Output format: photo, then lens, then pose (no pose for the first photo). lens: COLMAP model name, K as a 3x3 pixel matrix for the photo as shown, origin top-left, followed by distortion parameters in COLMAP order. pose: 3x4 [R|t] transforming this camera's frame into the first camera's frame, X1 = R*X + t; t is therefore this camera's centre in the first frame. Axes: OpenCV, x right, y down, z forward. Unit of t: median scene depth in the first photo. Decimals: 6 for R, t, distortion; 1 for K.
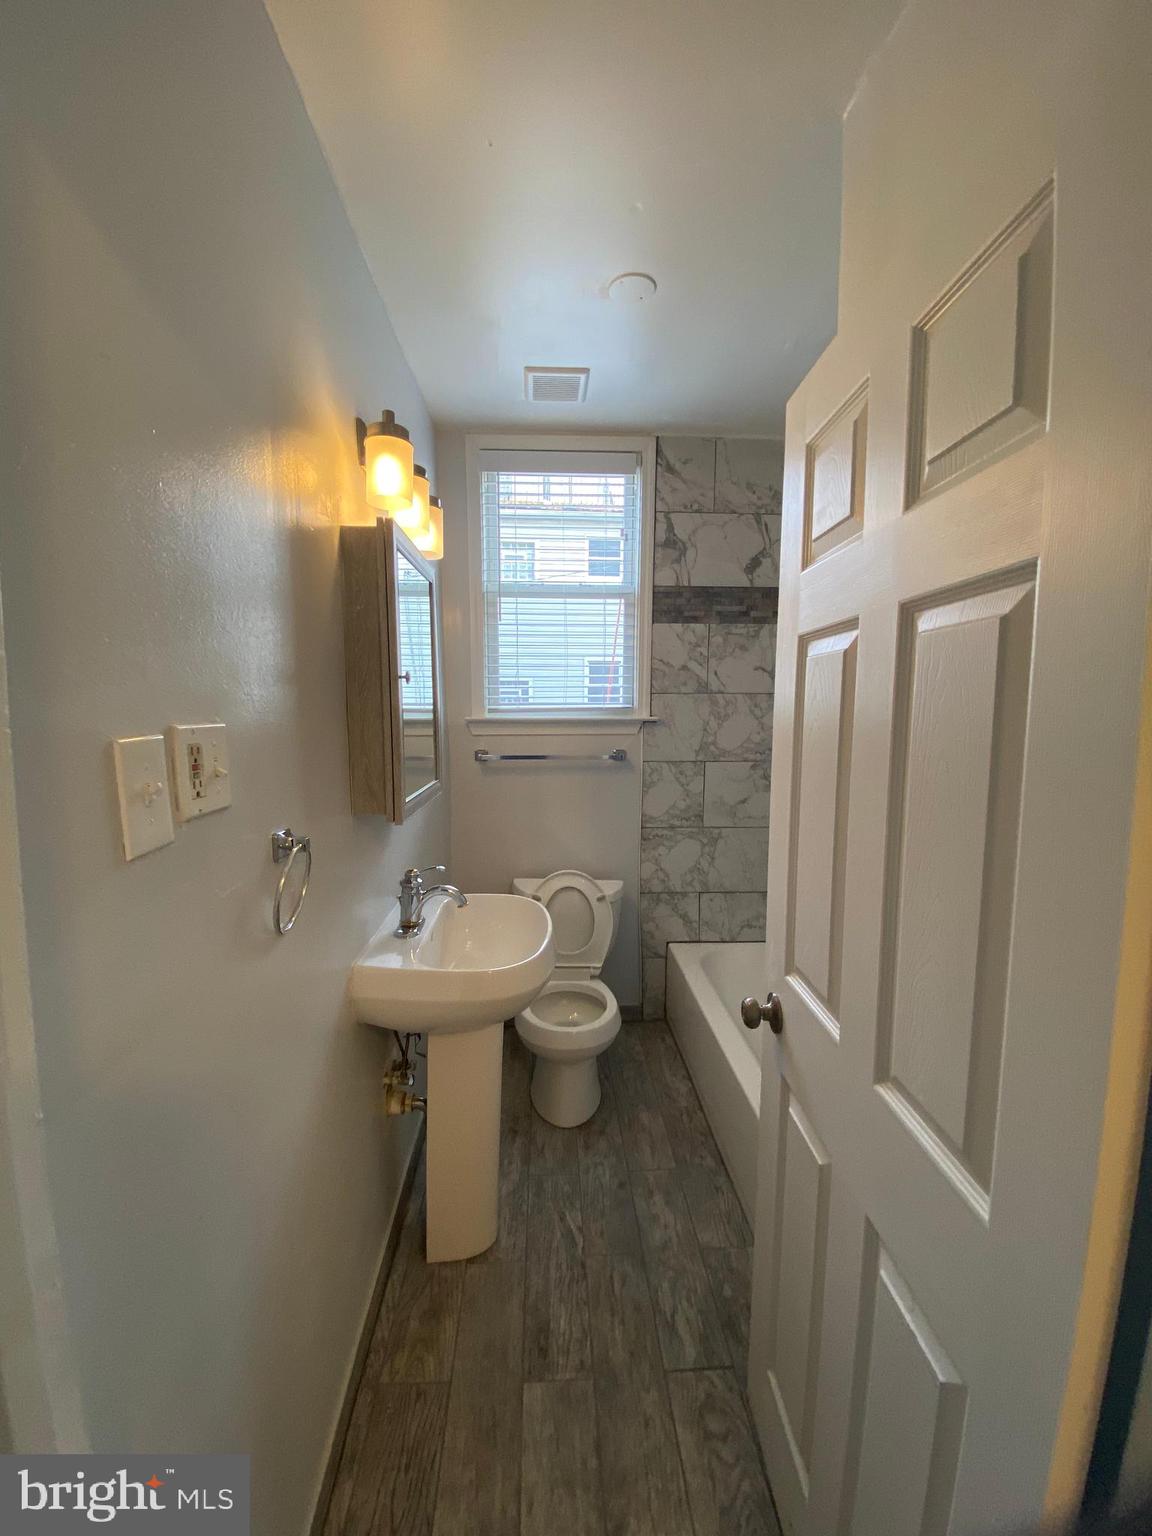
lens RADIAL K [[624.5, 0, 575.9], [0, 624.5, 772.4], [0, 0, 1]] dist [-0.005882, -0.001170]
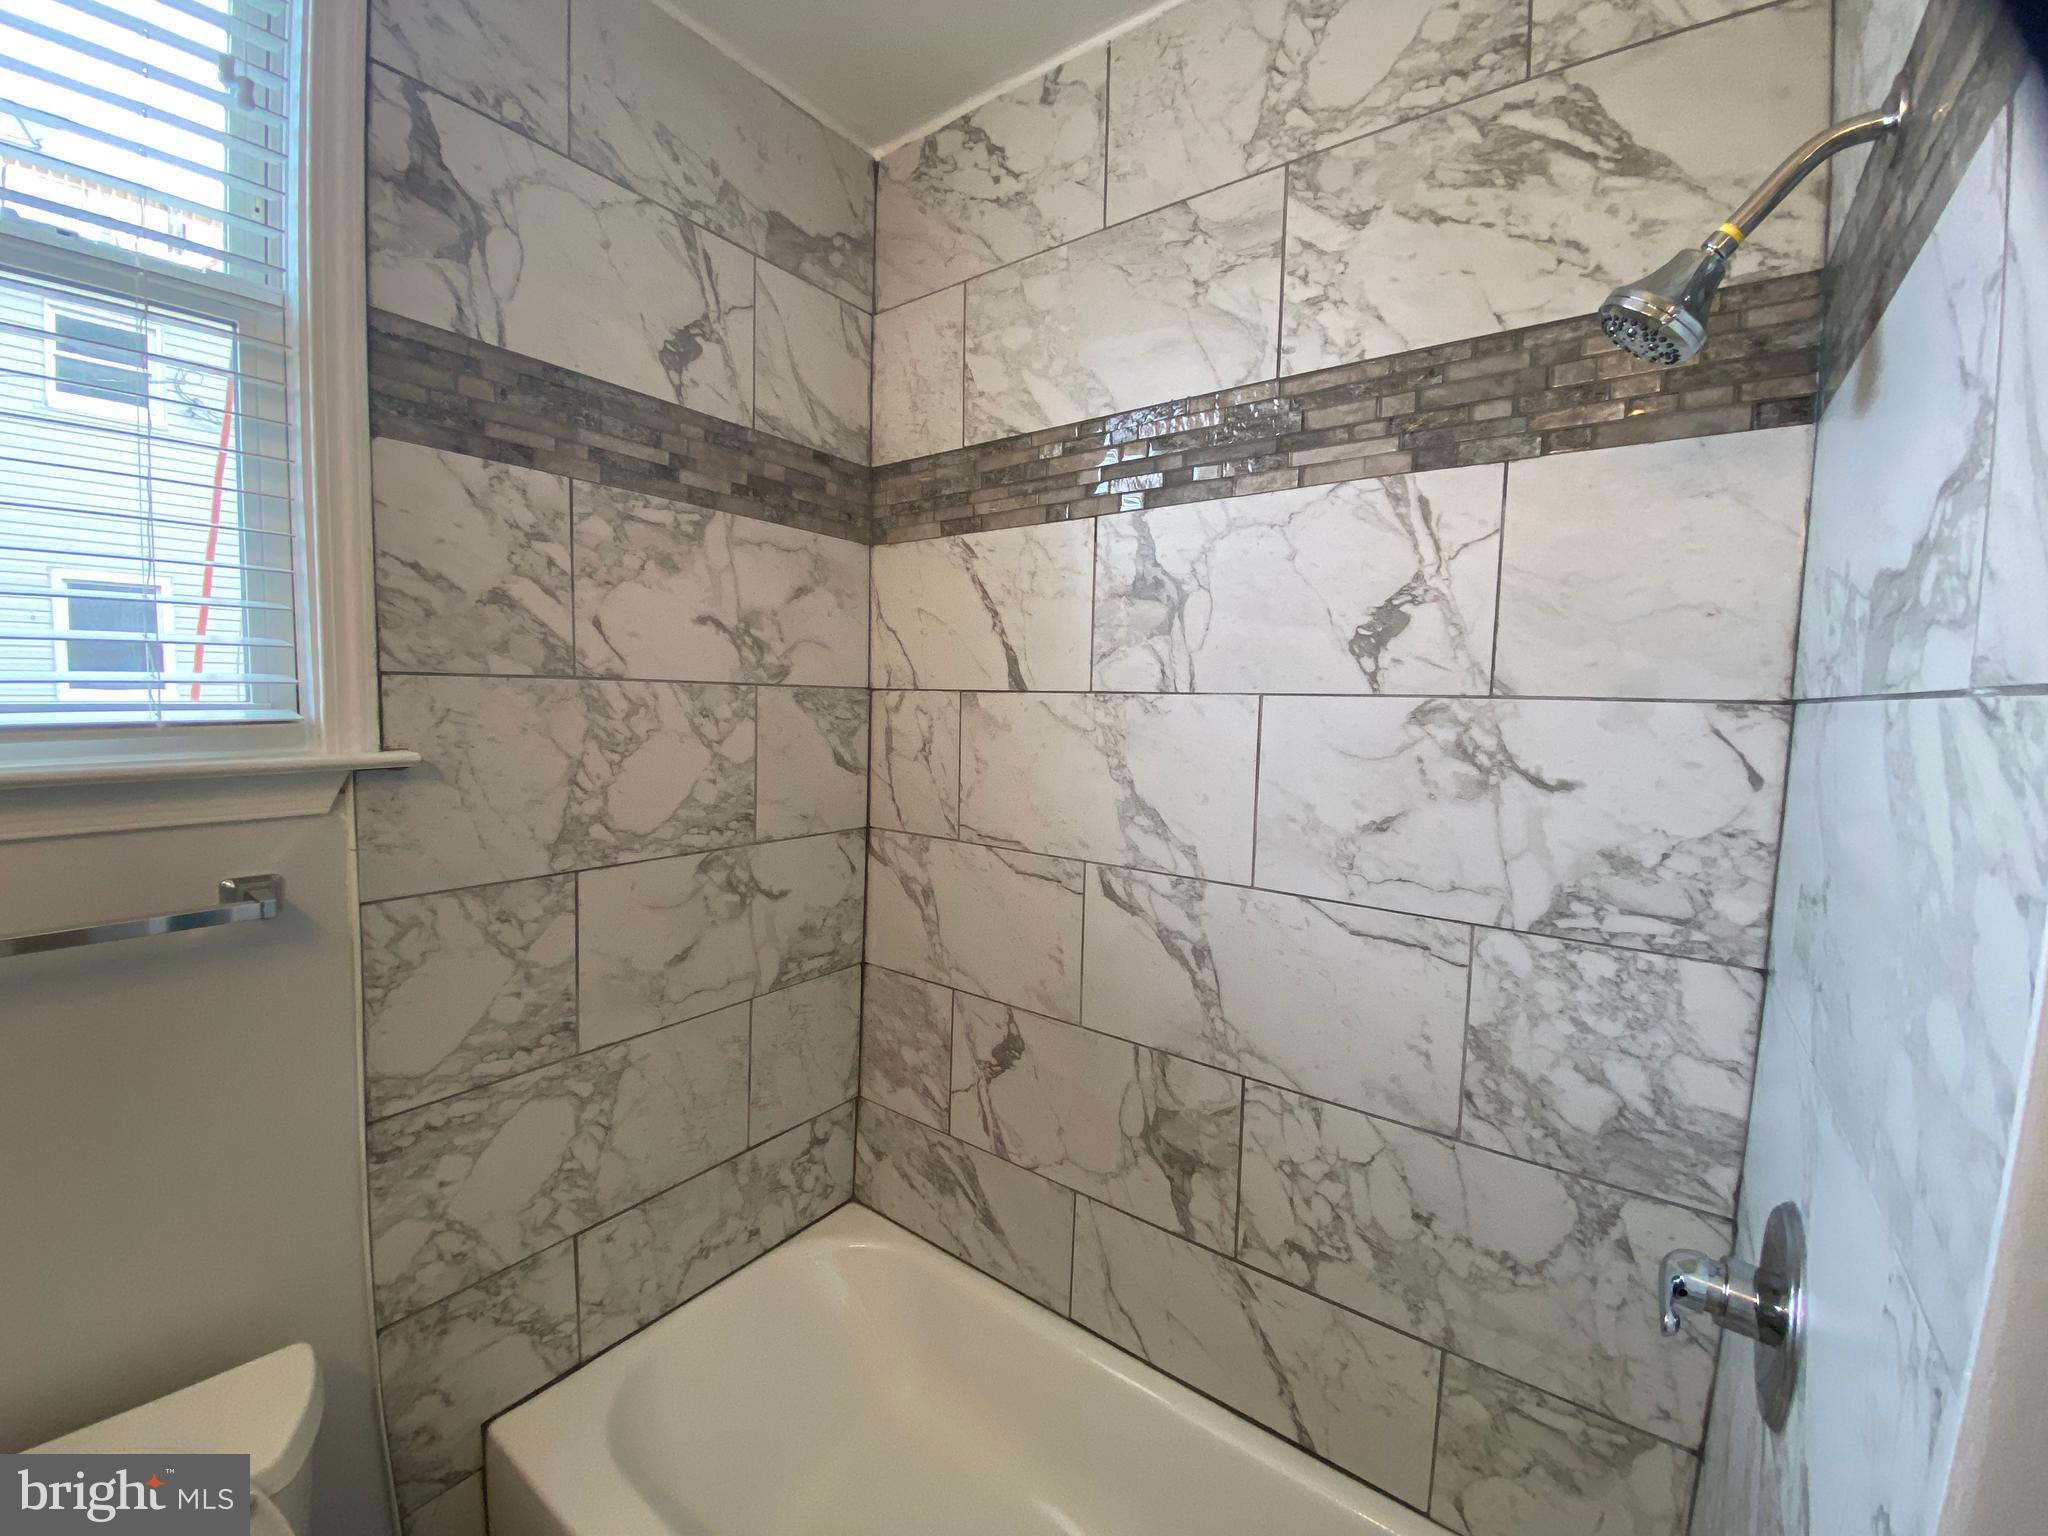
lens RADIAL K [[832.7, 0, 1019.3], [0, 832.7, 766.5], [0, 0, 1]] dist [-0.005882, -0.001170]
pose [[0.621135, -0.052593, 0.781937, -0.000902], [0.065004, 0.997765, 0.015473, -0.068776], [-0.781003, 0.041218, 0.623166, 0.520495]]
